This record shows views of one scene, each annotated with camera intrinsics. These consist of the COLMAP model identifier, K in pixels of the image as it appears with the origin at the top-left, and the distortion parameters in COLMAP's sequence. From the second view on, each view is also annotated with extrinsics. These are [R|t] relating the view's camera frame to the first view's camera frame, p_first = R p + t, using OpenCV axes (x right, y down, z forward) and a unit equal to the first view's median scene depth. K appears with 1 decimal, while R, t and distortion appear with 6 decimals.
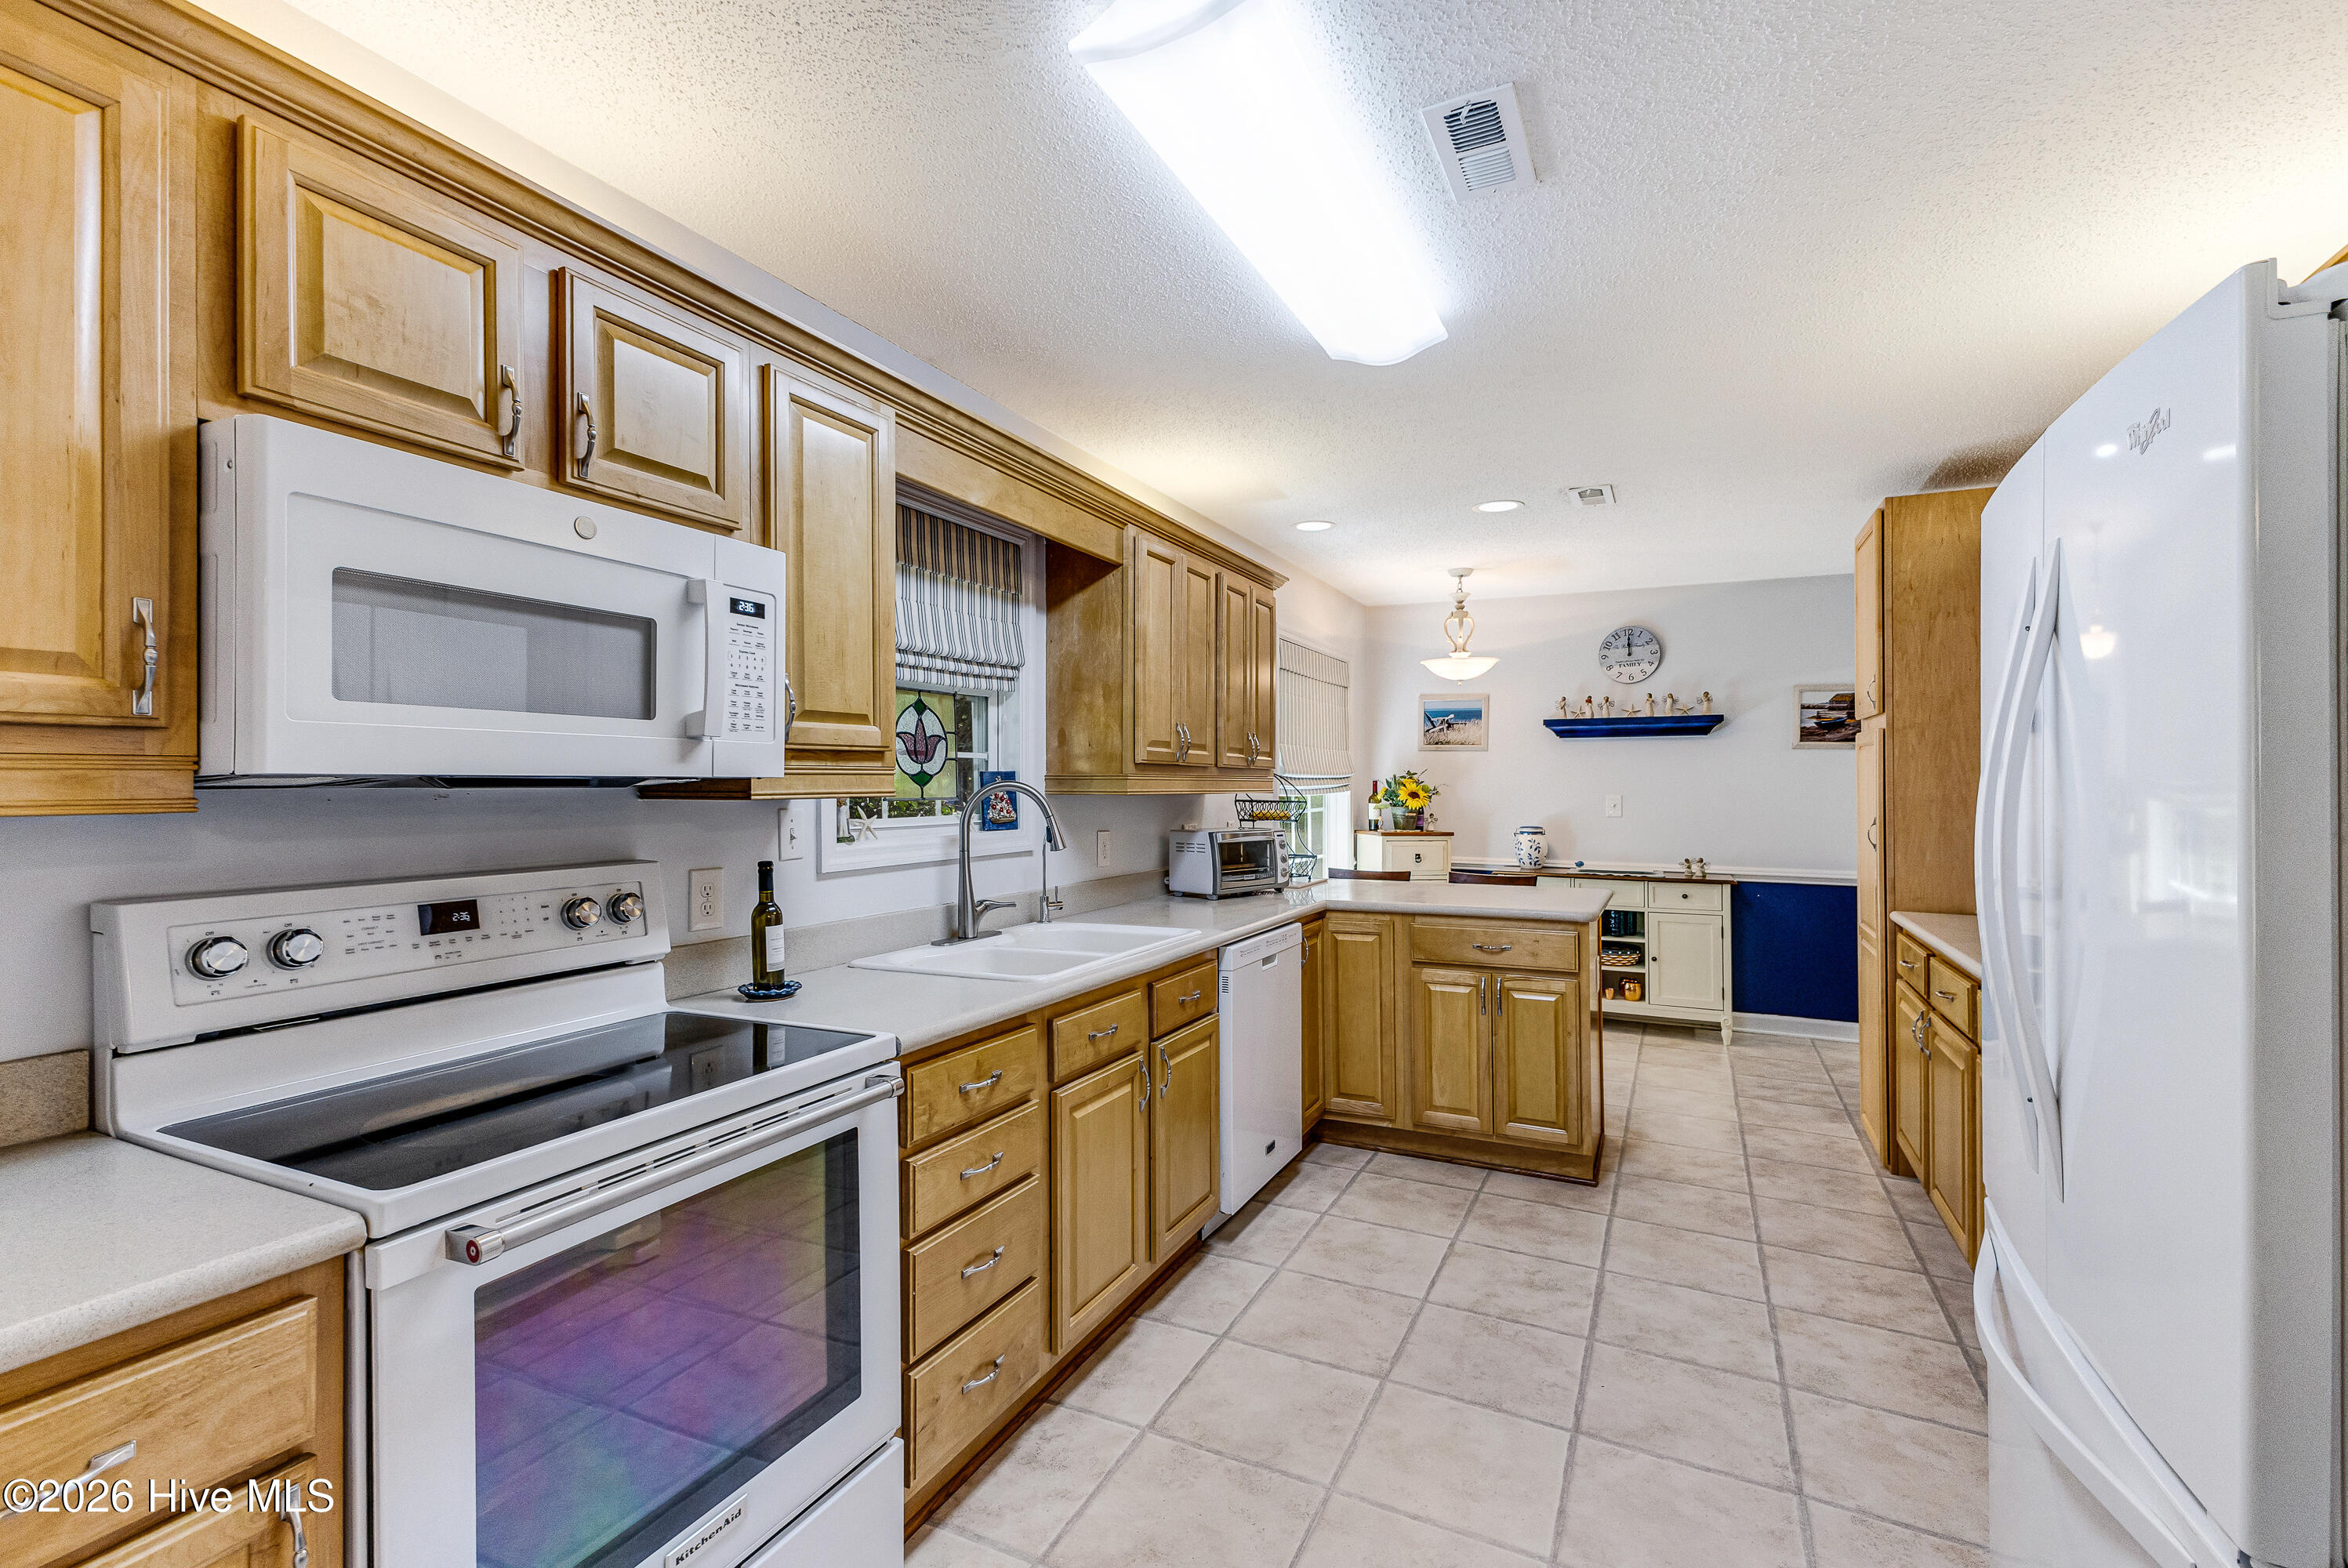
lens RADIAL K [[1029.9, 0, 1176.5], [0, 1029.9, 775.1], [0, 0, 1]] dist [0.023004, 0.000241]
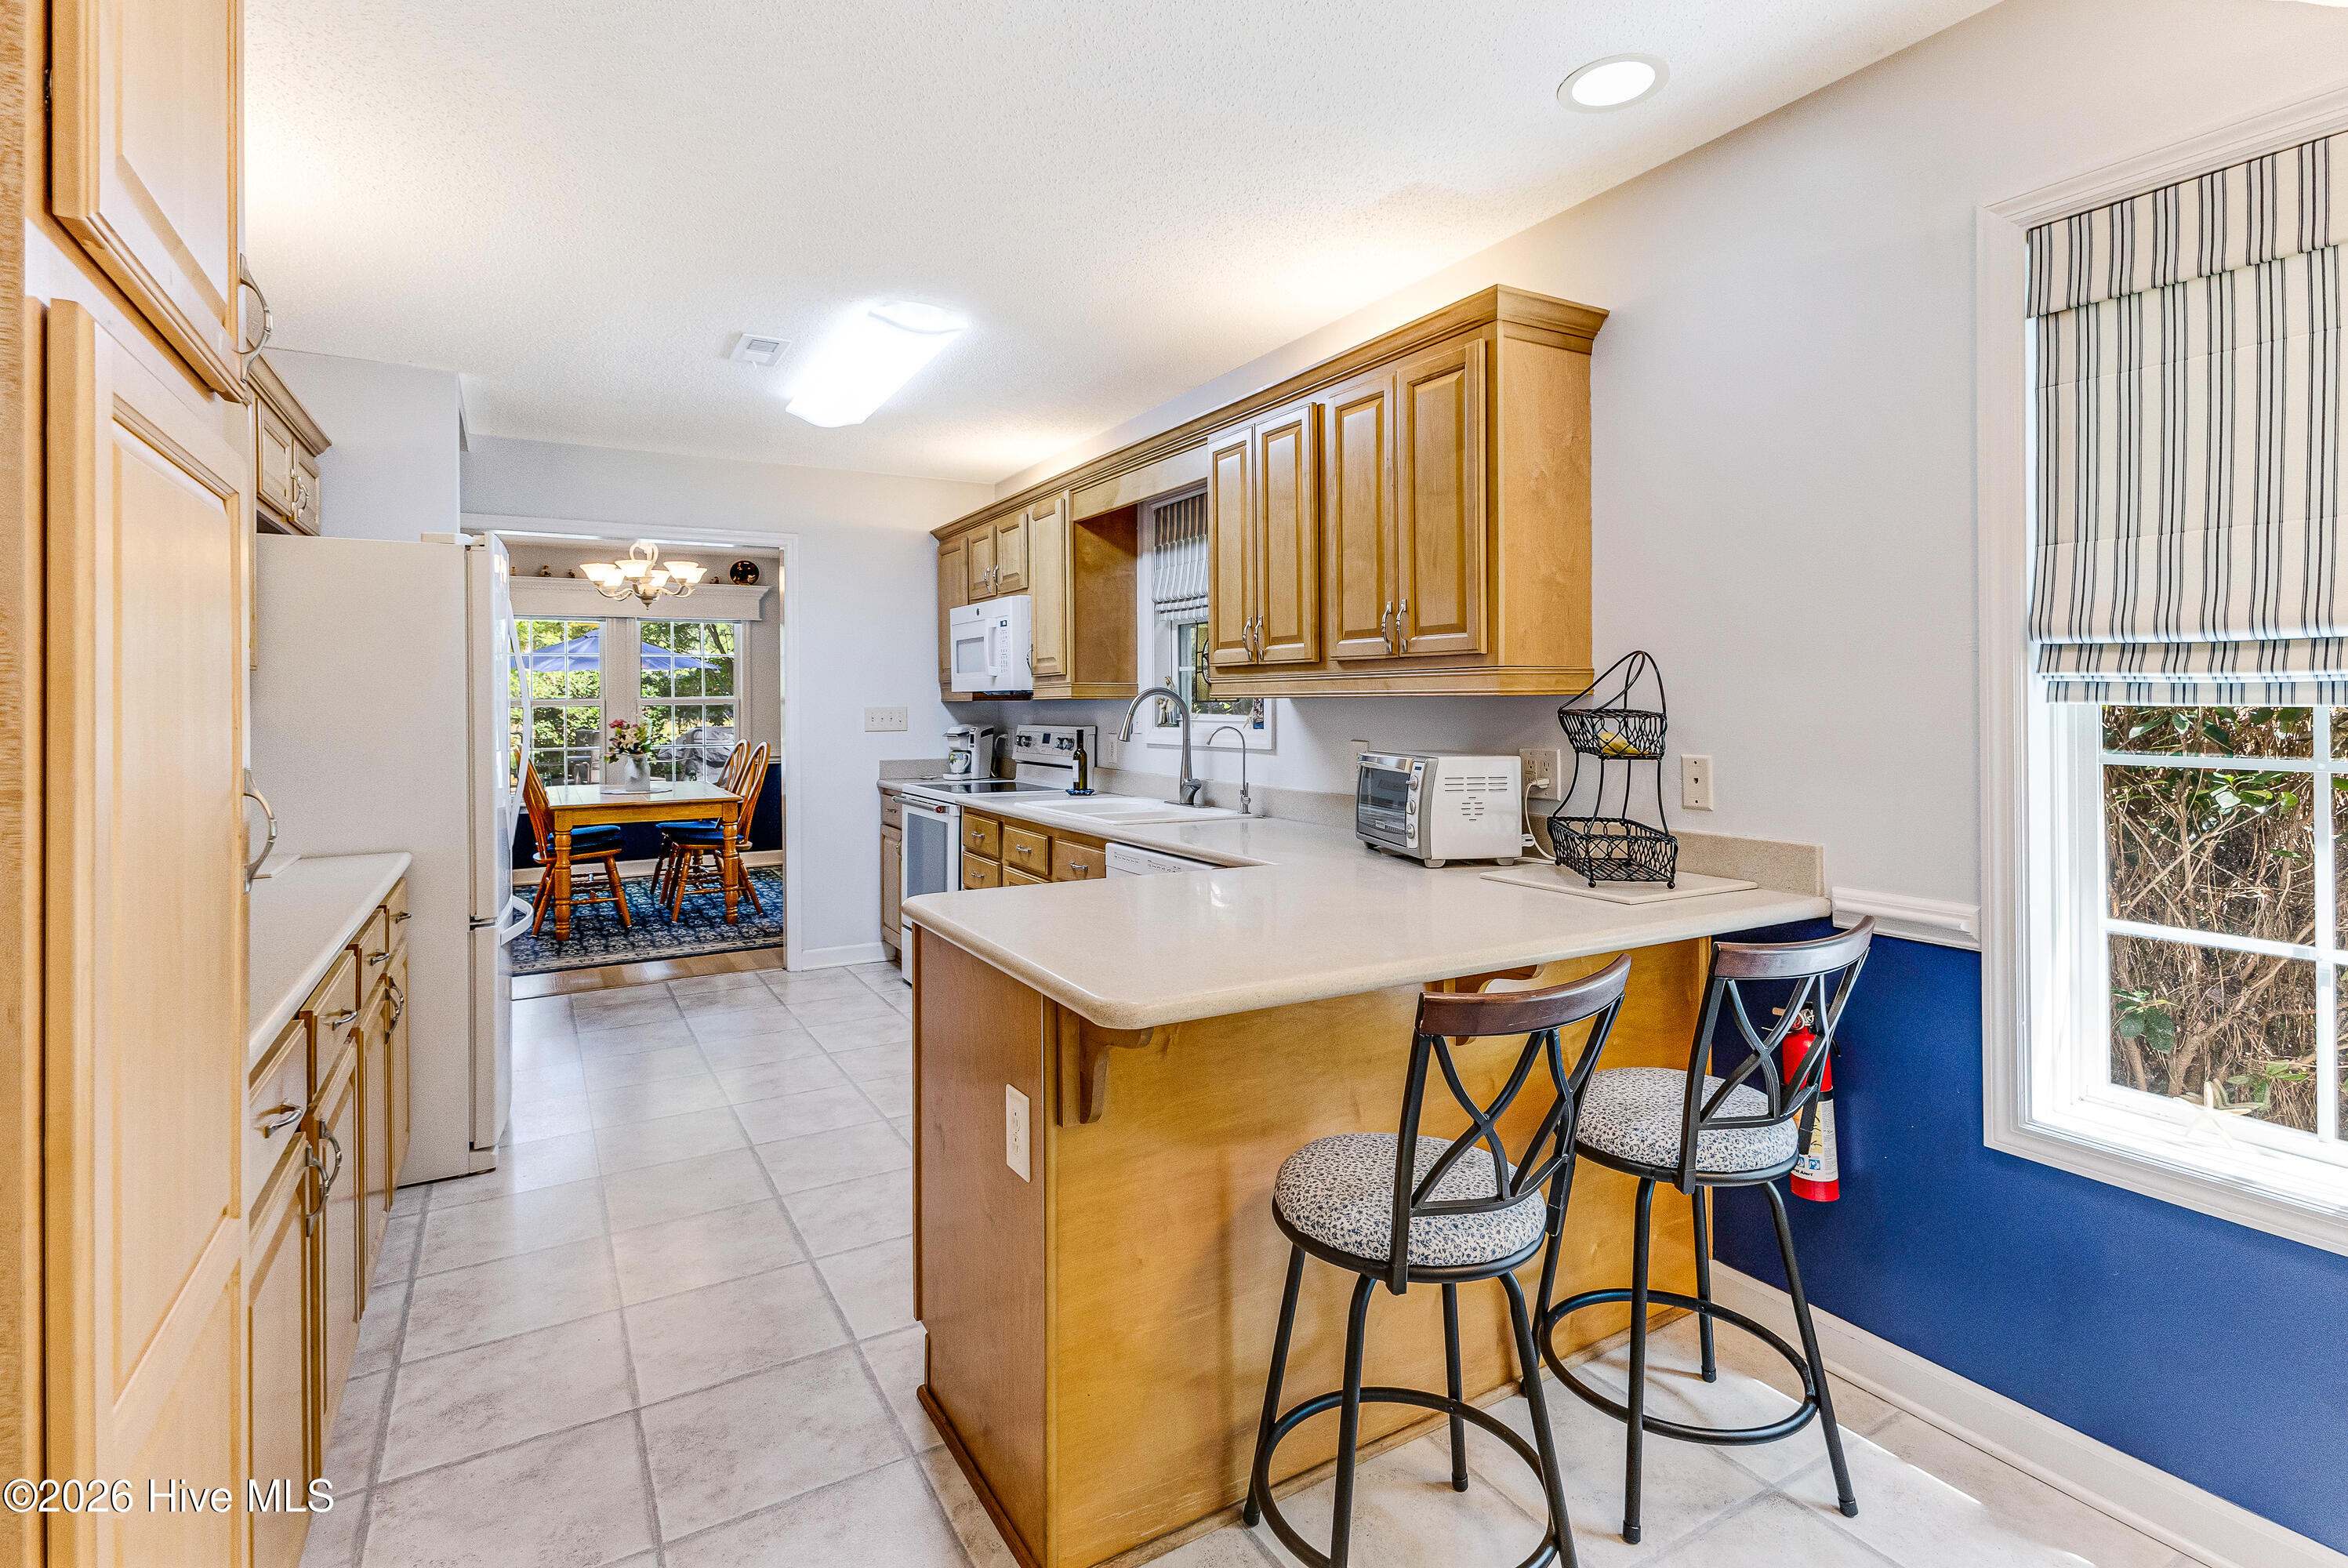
lens RADIAL K [[1100.5, 0, 1173.7], [0, 1100.5, 702.8], [0, 0, 1]] dist [0.000218, 0.000148]
pose [[-0.550371, 0.001379, -0.834919, 0.824850], [0.009037, 0.999950, -0.004305, 0.025358], [0.834872, -0.009915, -0.550355, 1.447529]]
